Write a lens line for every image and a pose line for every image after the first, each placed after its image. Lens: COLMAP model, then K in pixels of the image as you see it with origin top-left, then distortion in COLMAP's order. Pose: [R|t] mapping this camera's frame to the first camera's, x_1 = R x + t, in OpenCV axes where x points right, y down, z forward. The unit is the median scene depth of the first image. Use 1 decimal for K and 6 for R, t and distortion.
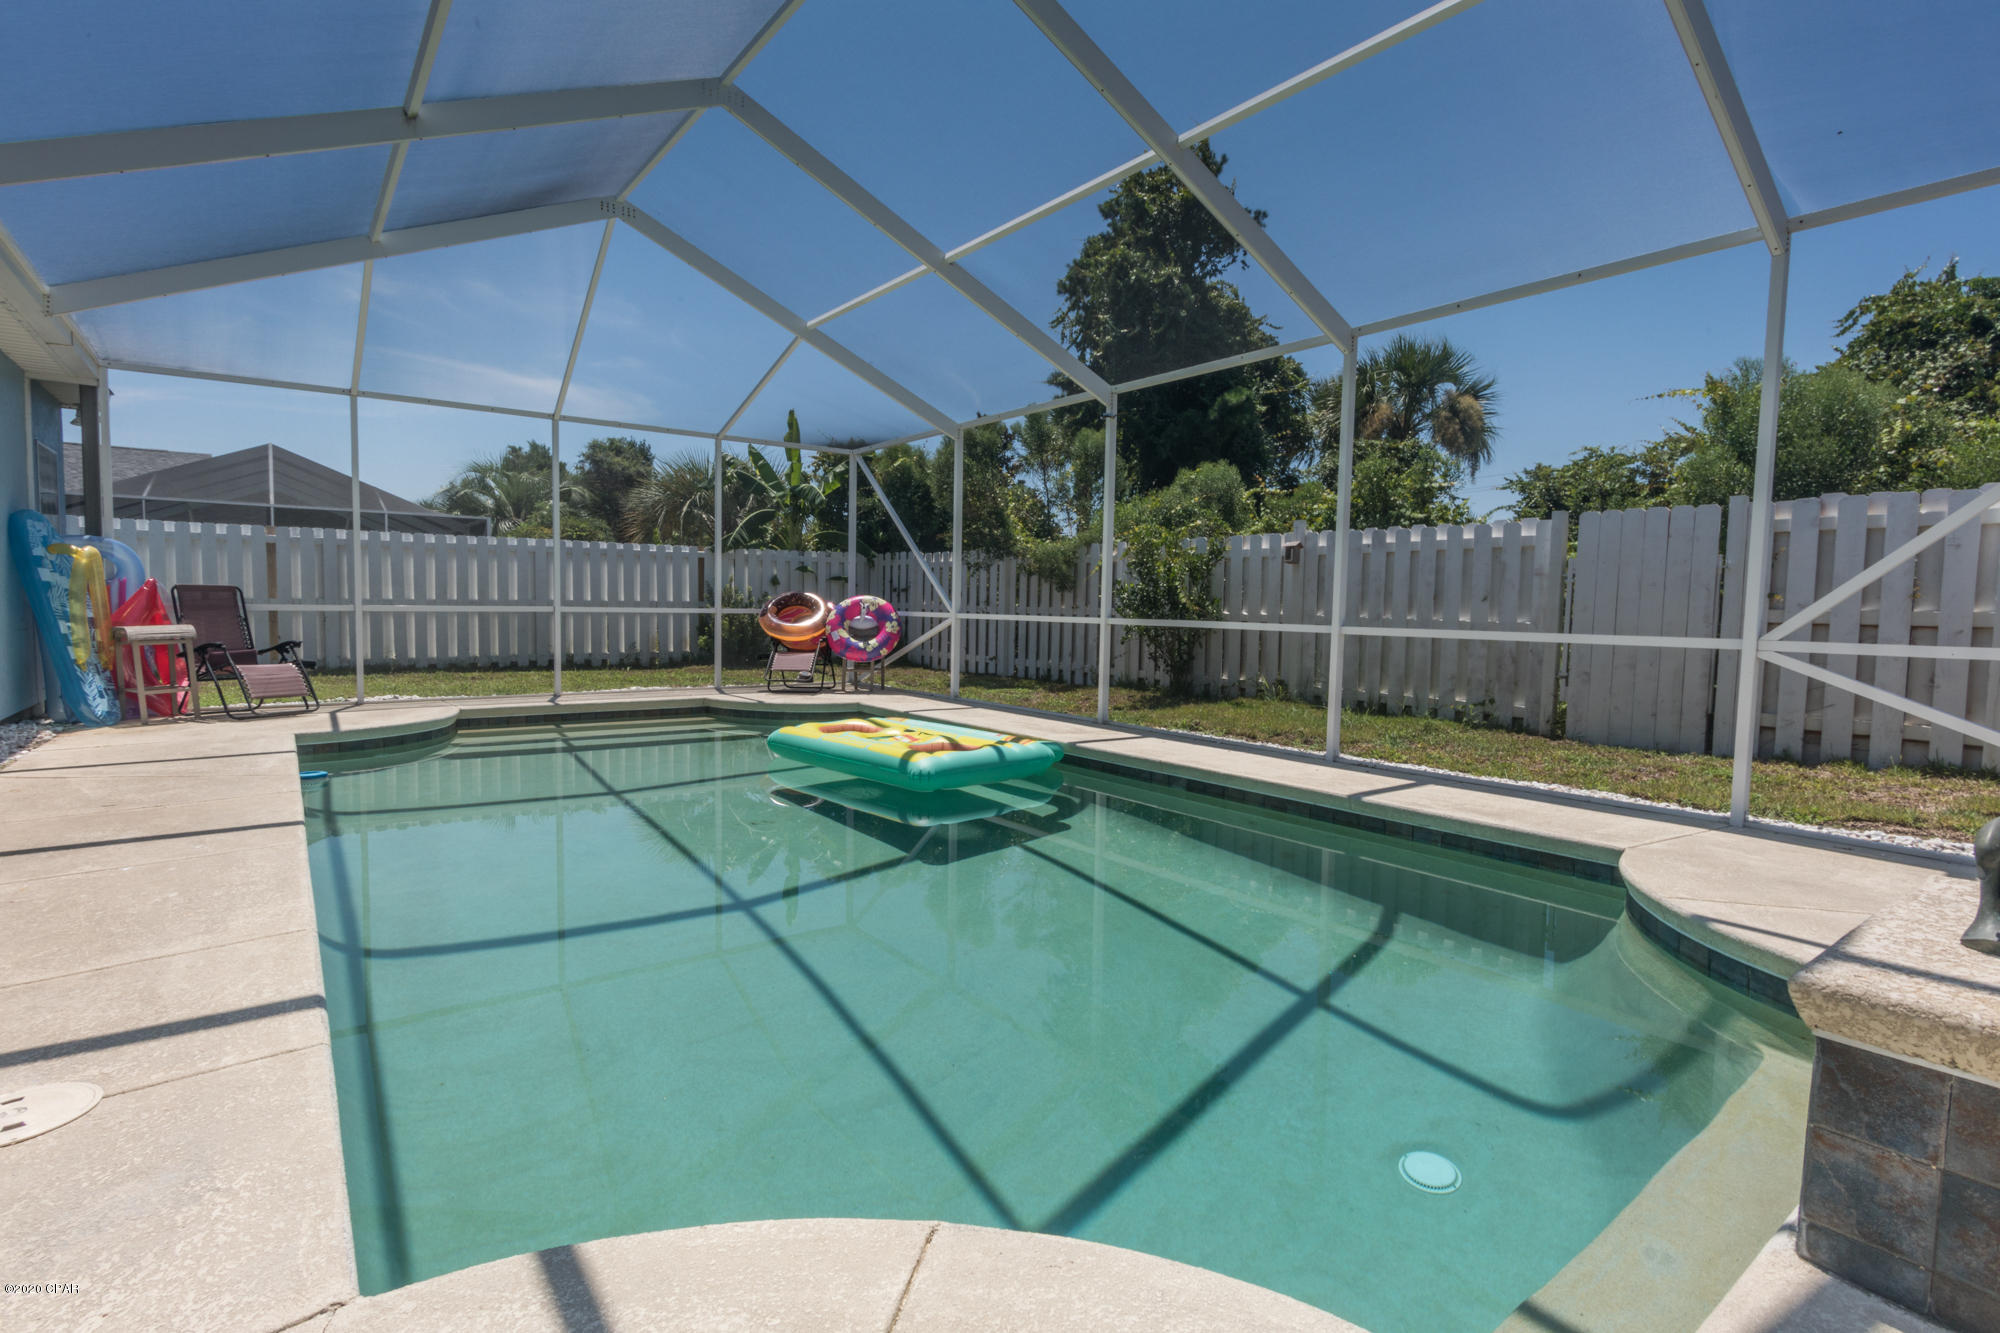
lens RADIAL K [[953.4, 0, 997.0], [0, 953.4, 666.1], [0, 0, 1]] dist [0.002762, 0.000036]
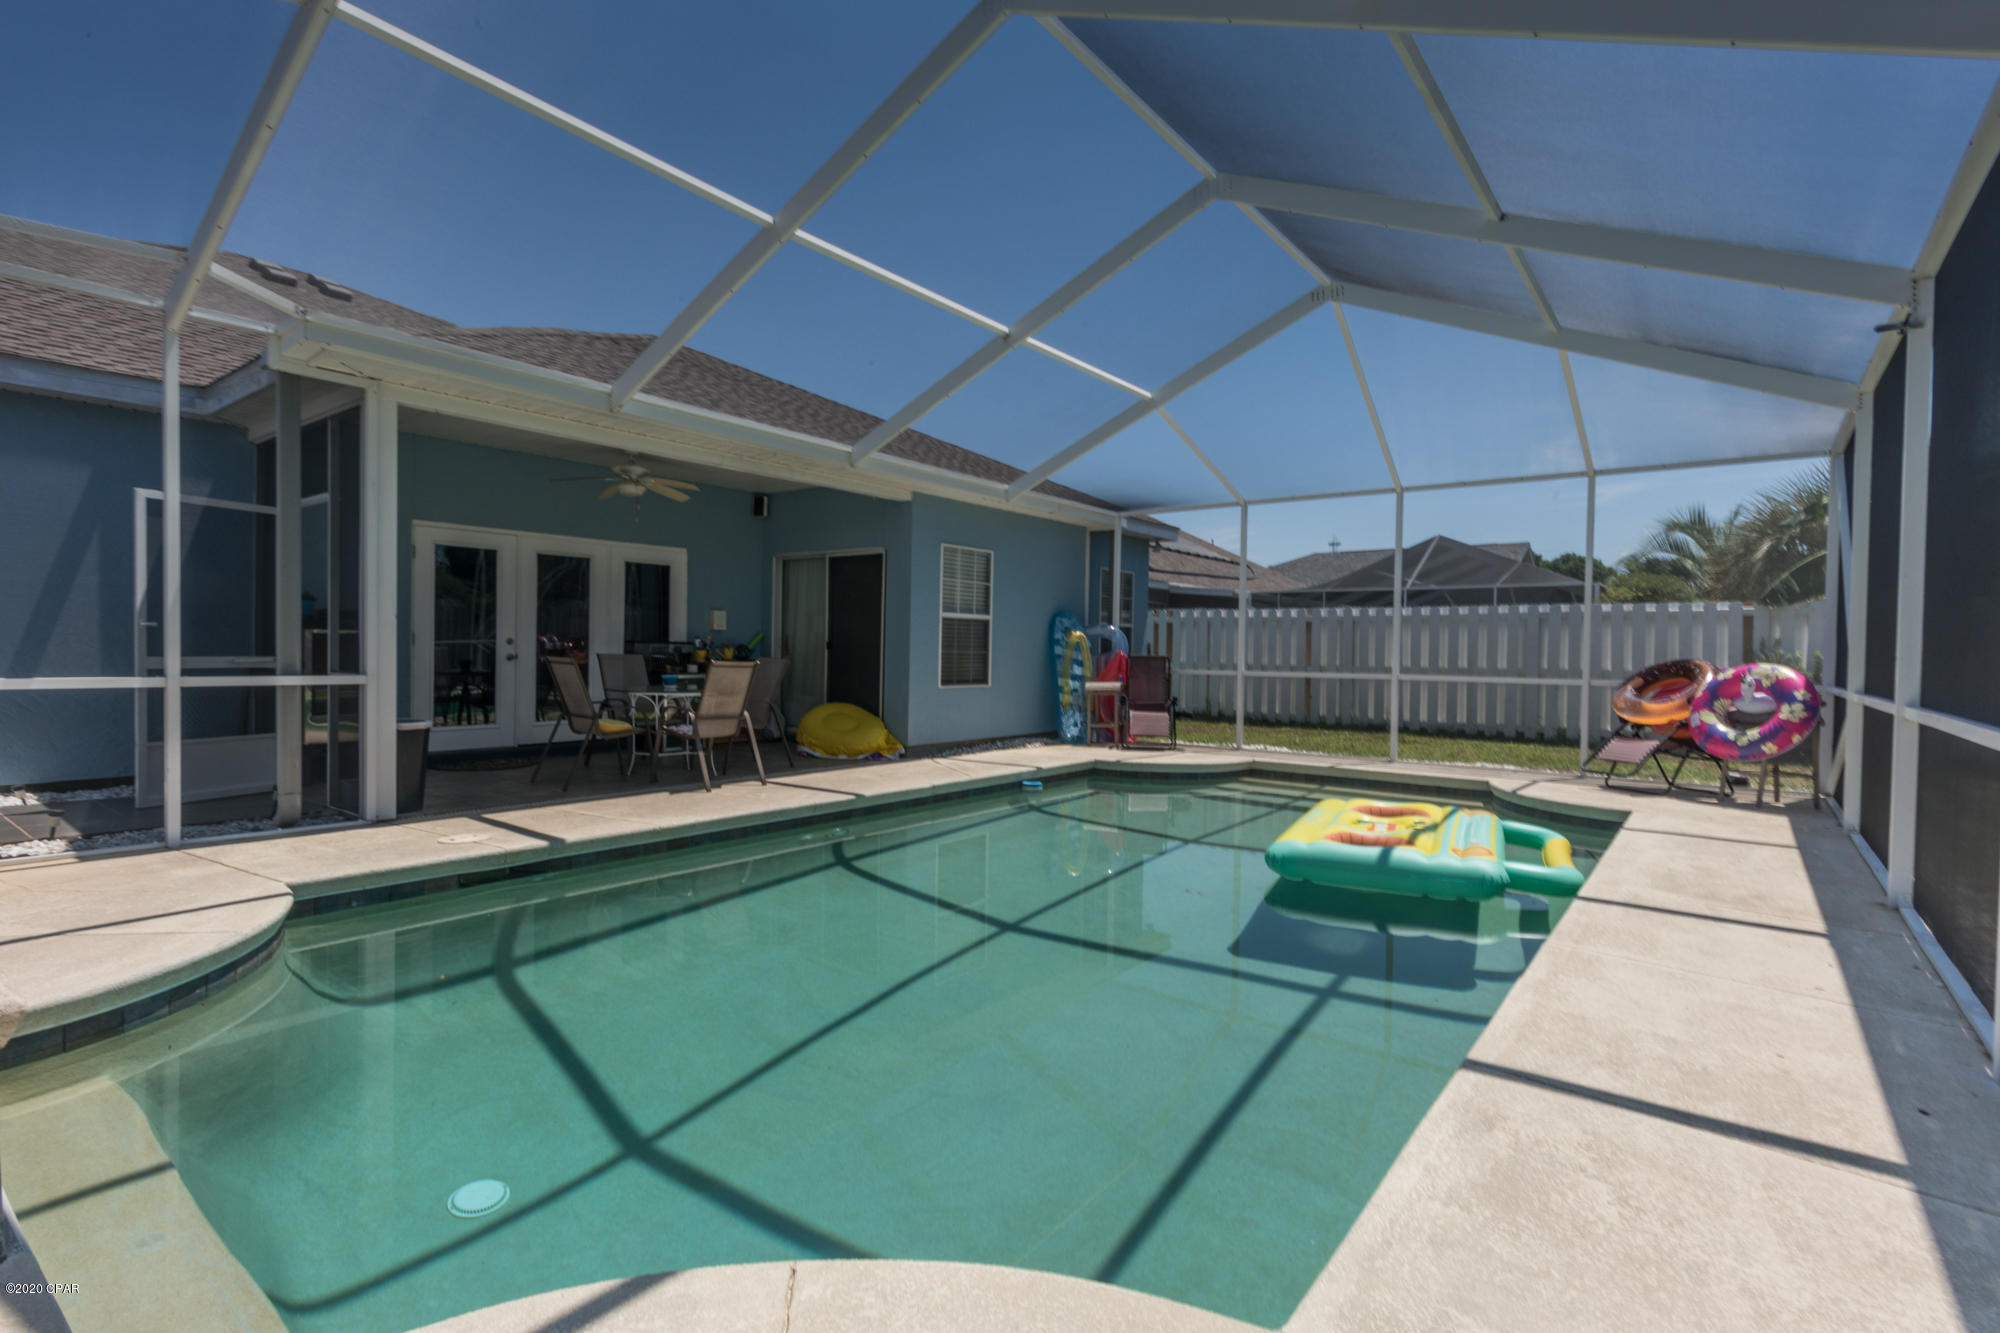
lens RADIAL K [[953.4, 0, 1011.1], [0, 953.4, 663.3], [0, 0, 1]] dist [0.002762, 0.000036]
pose [[0.275304, 0.000137, -0.961357, 0.388252], [-0.075884, 0.996883, -0.021589, -0.020885], [0.958358, 0.078895, 0.274456, 0.333830]]
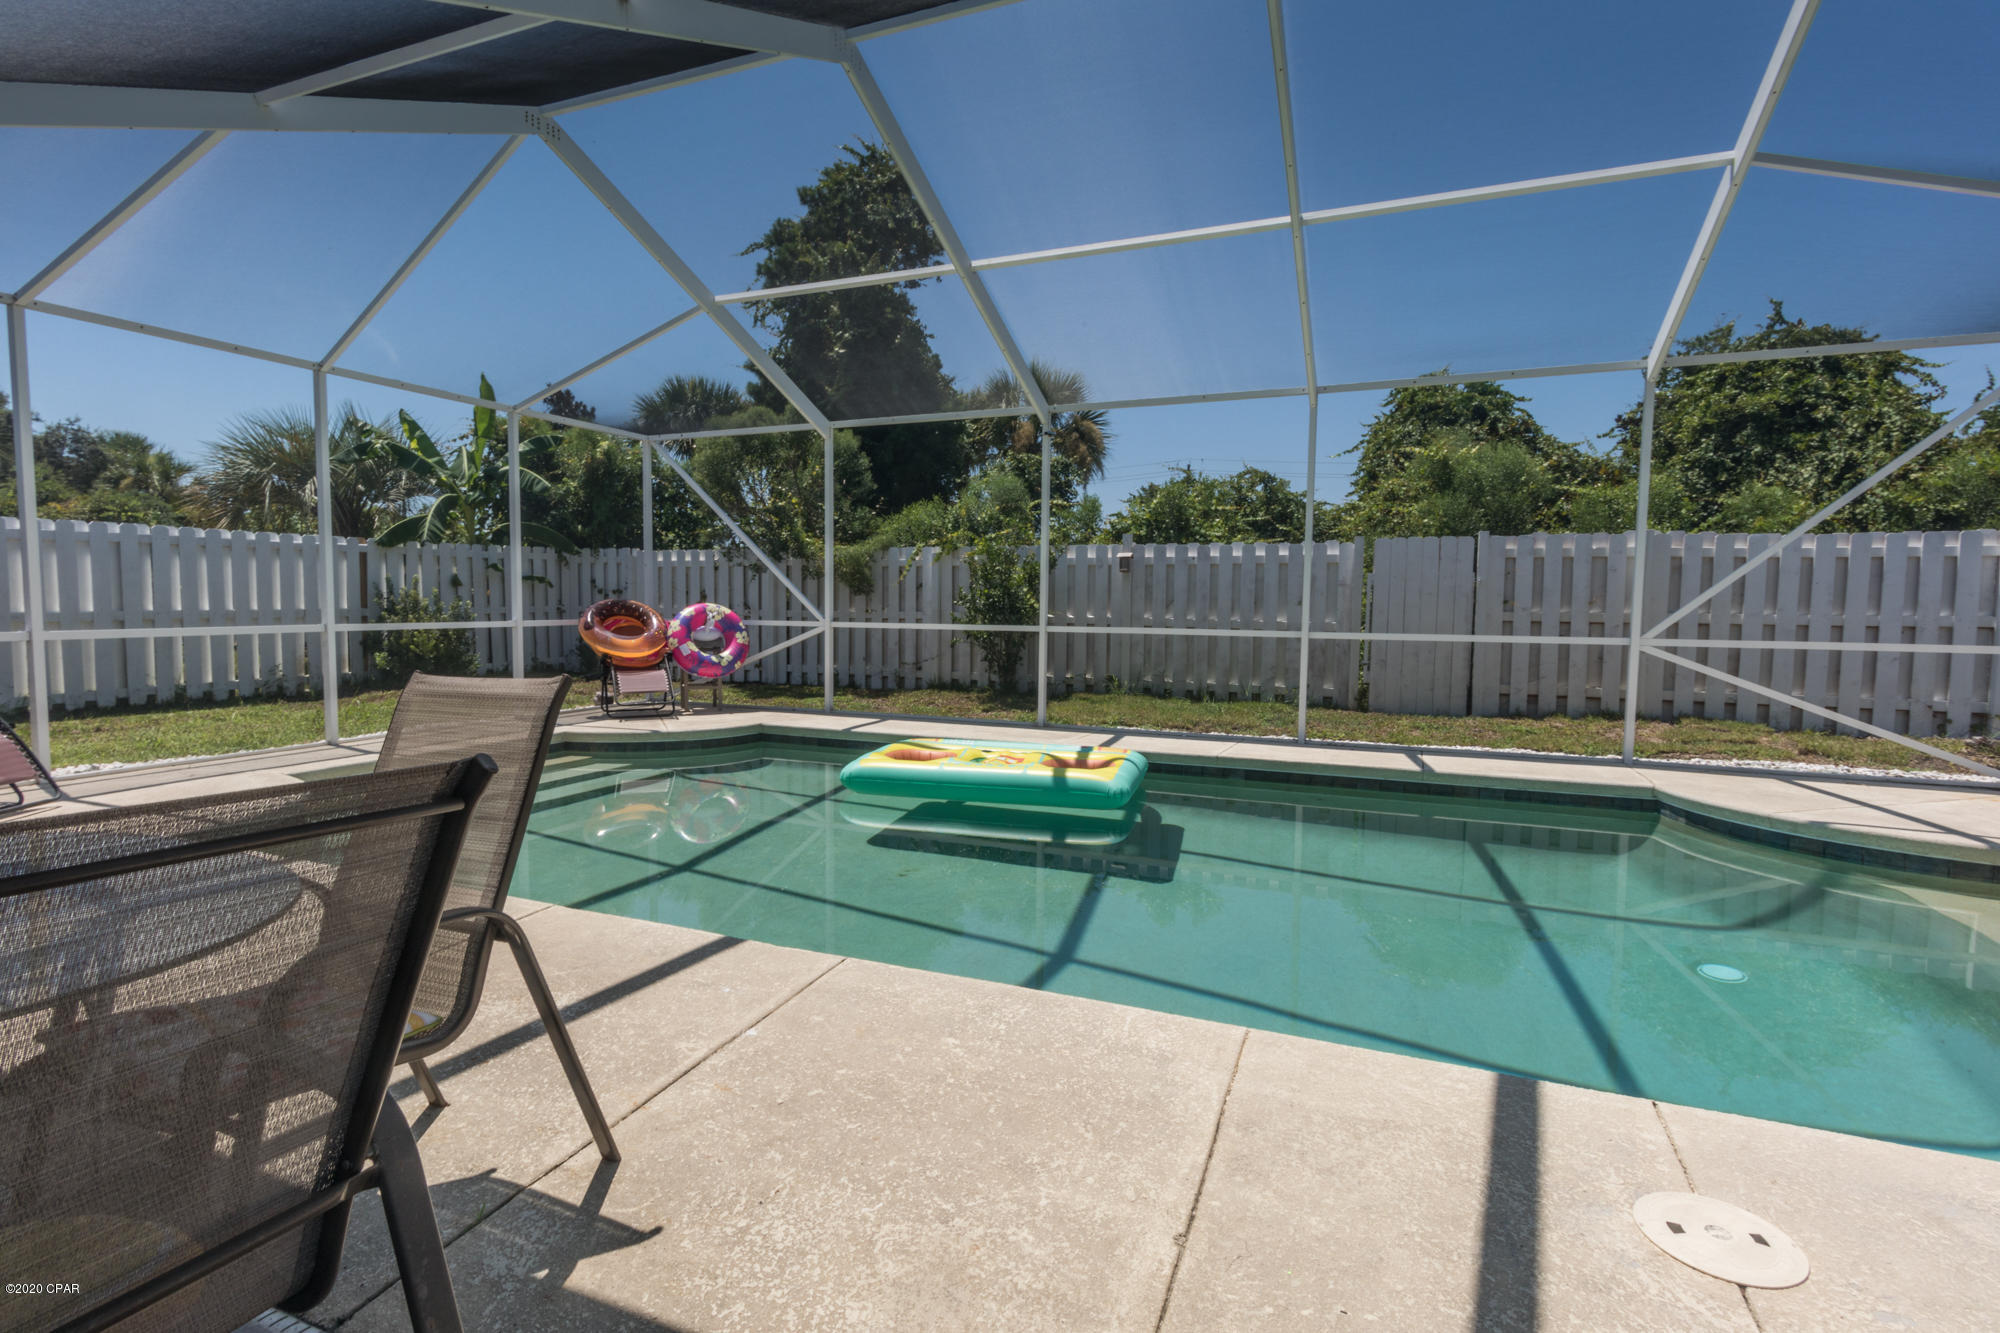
lens RADIAL K [[953.4, 0, 989.5], [0, 953.4, 666.3], [0, 0, 1]] dist [0.002762, 0.000036]
pose [[0.864772, -0.044134, 0.500221, -0.385578], [0.039056, 0.999024, 0.020623, -0.024833], [-0.500643, 0.001703, 0.865652, 0.100655]]
